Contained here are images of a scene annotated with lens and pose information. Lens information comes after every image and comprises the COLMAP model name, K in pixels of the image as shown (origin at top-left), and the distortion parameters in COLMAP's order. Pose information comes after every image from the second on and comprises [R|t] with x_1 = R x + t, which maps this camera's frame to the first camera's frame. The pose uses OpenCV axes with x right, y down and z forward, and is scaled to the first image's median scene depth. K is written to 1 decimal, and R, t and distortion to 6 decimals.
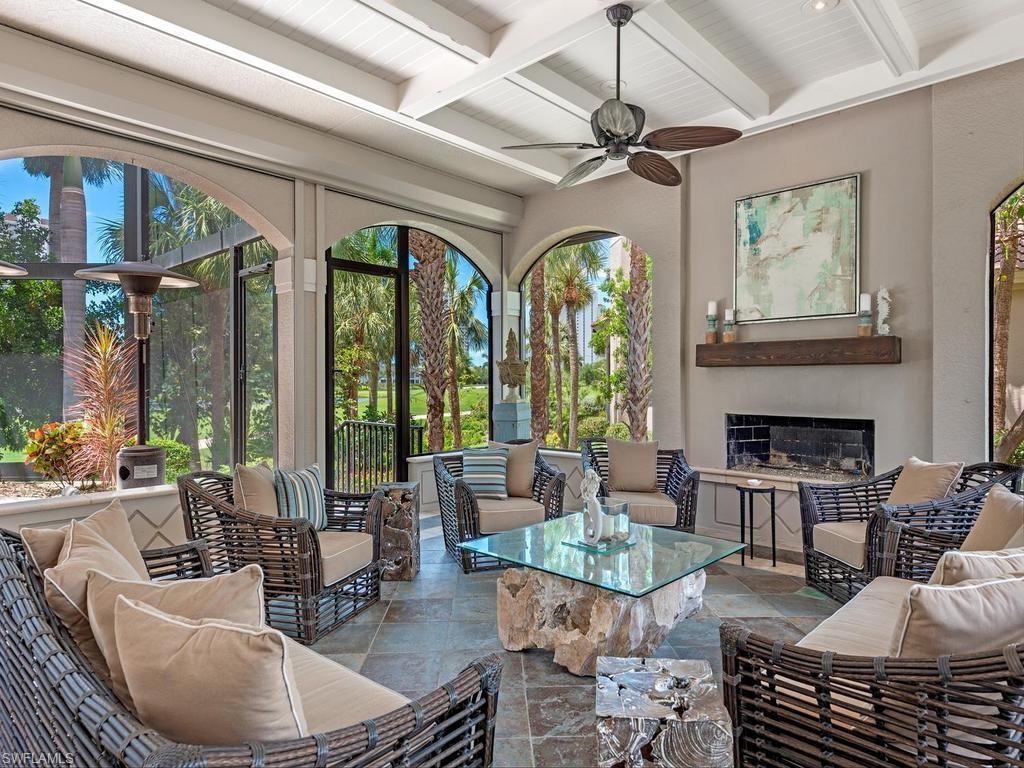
lens RADIAL K [[627.7, 0, 514.2], [0, 627.7, 382.1], [0, 0, 1]] dist [0.023056, 0.001839]
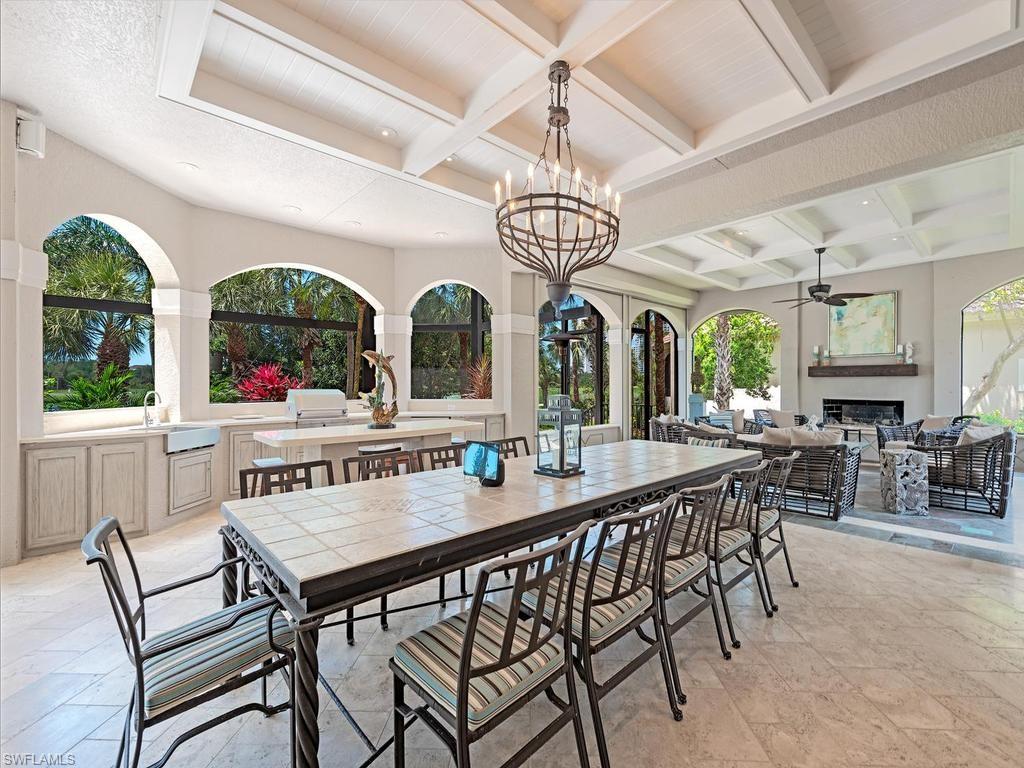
lens RADIAL K [[446.8, 0, 508.3], [0, 446.8, 385.7], [0, 0, 1]] dist [0.001755, -0.000425]
pose [[0.994367, 0.001973, -0.105969, -0.591590], [-0.001414, 0.999985, 0.005351, -0.000871], [0.105978, -0.005171, 0.994355, -0.653825]]
